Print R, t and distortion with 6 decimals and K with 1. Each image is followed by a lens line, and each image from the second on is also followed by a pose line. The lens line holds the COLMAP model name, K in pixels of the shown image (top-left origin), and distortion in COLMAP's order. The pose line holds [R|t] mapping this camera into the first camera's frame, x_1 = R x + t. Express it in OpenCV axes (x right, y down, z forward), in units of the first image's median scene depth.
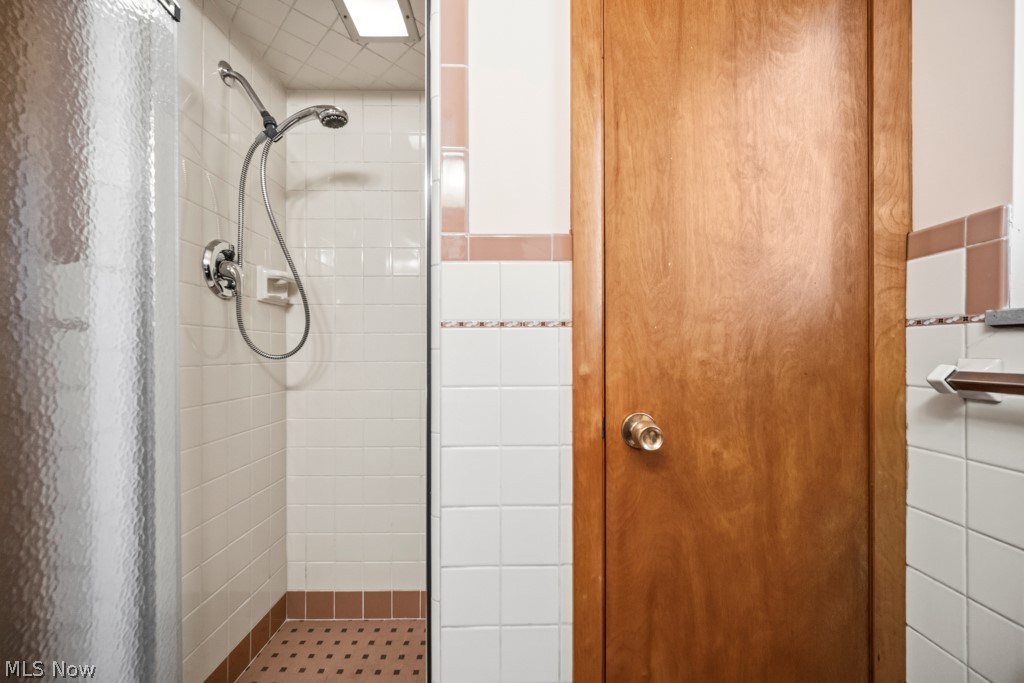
lens RADIAL K [[415.5, 0, 512.0], [0, 415.5, 353.5], [0, 0, 1]] dist [-0.001426, 0.000189]
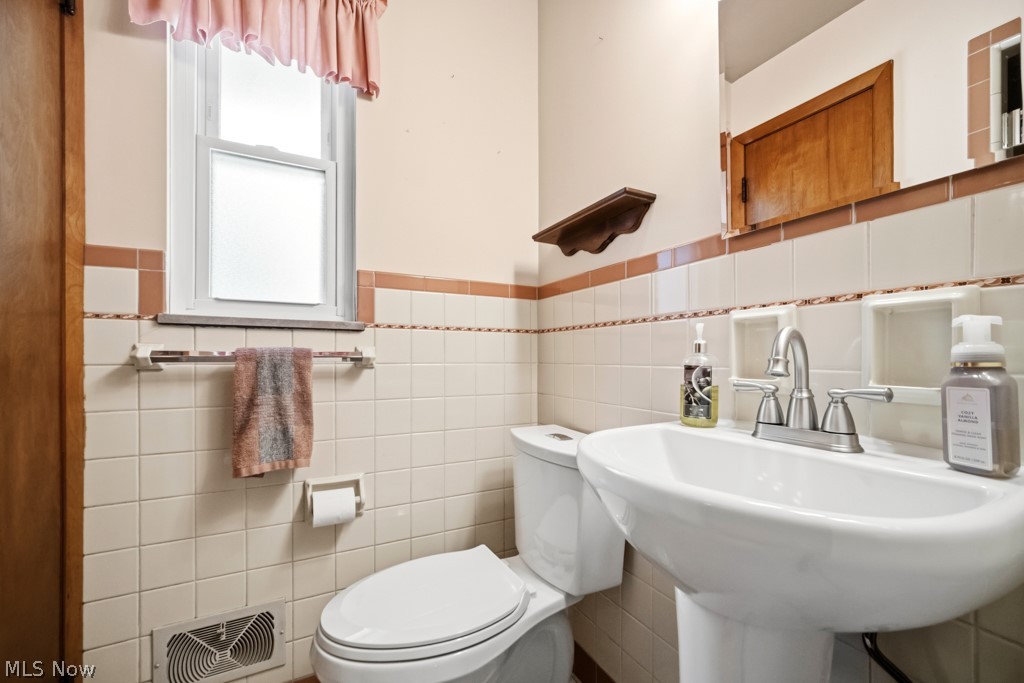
lens RADIAL K [[415.5, 0, 512.0], [0, 415.5, 353.5], [0, 0, 1]] dist [-0.001426, 0.000189]
pose [[-0.443198, 0.008099, 0.896387, -0.747853], [0.003991, 0.999967, -0.007062, 0.057041], [-0.896415, 0.000448, -0.443216, 0.398002]]
